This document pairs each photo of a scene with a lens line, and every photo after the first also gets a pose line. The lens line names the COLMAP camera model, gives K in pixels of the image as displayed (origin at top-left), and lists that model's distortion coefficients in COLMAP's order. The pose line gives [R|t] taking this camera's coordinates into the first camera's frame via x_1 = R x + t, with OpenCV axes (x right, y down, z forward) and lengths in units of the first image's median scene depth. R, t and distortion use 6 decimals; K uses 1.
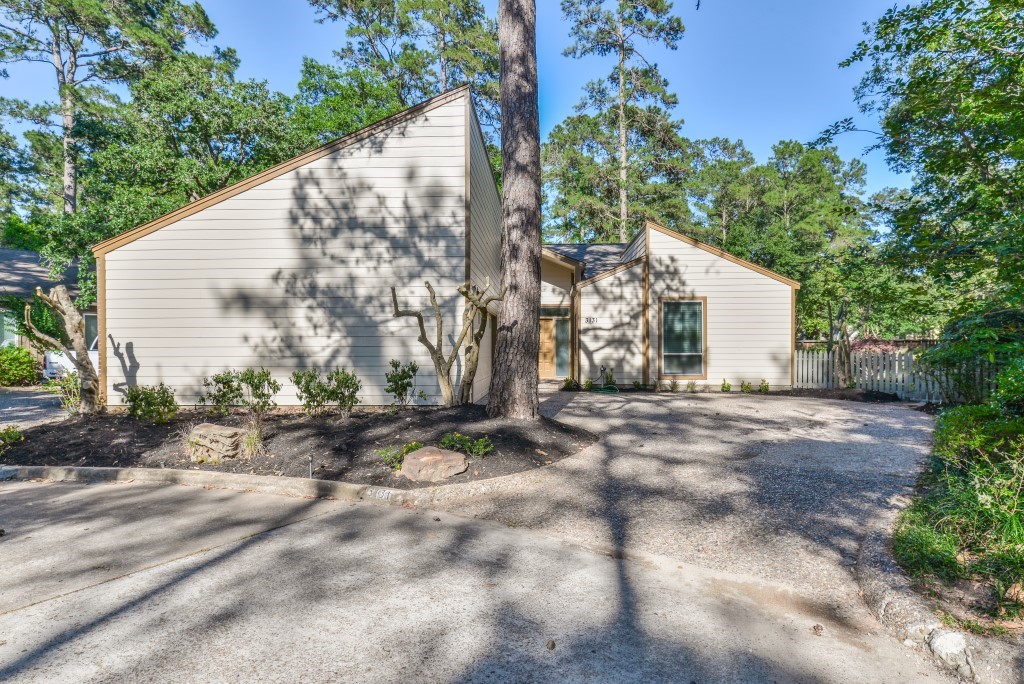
lens RADIAL K [[586.1, 0, 511.2], [0, 586.1, 344.3], [0, 0, 1]] dist [0.005108, 0.000421]
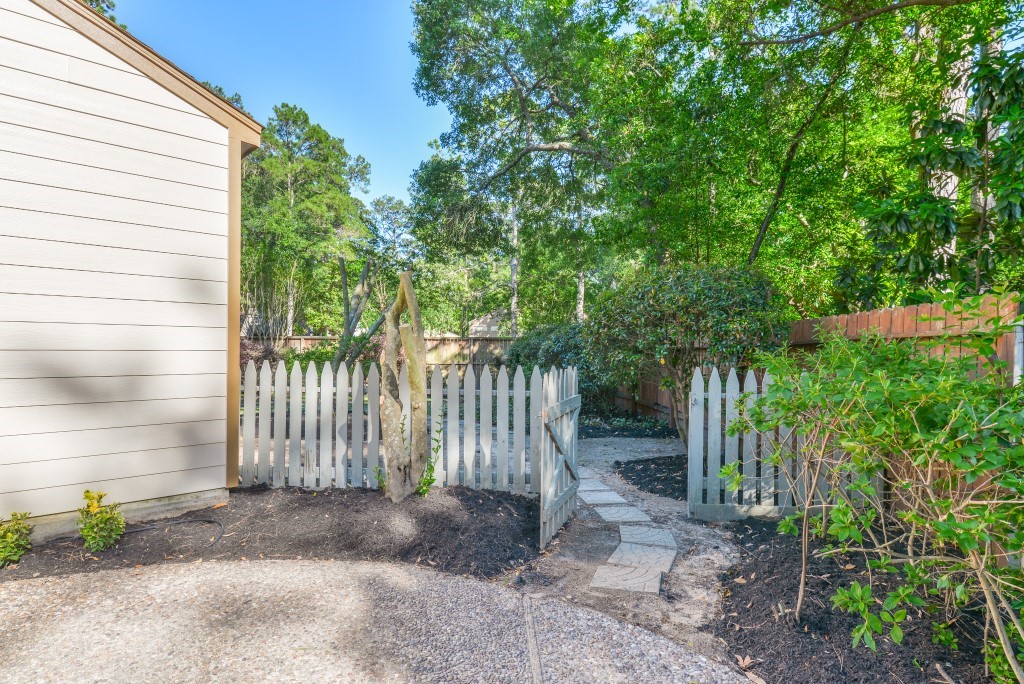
lens RADIAL K [[564.4, 0, 511.3], [0, 564.4, 342.6], [0, 0, 1]] dist [0.001993, 0.000180]
pose [[0.697413, -0.001689, 0.716668, 0.112157], [0.004473, 0.999988, -0.001996, -0.000194], [-0.716656, 0.004597, 0.697412, 0.215276]]
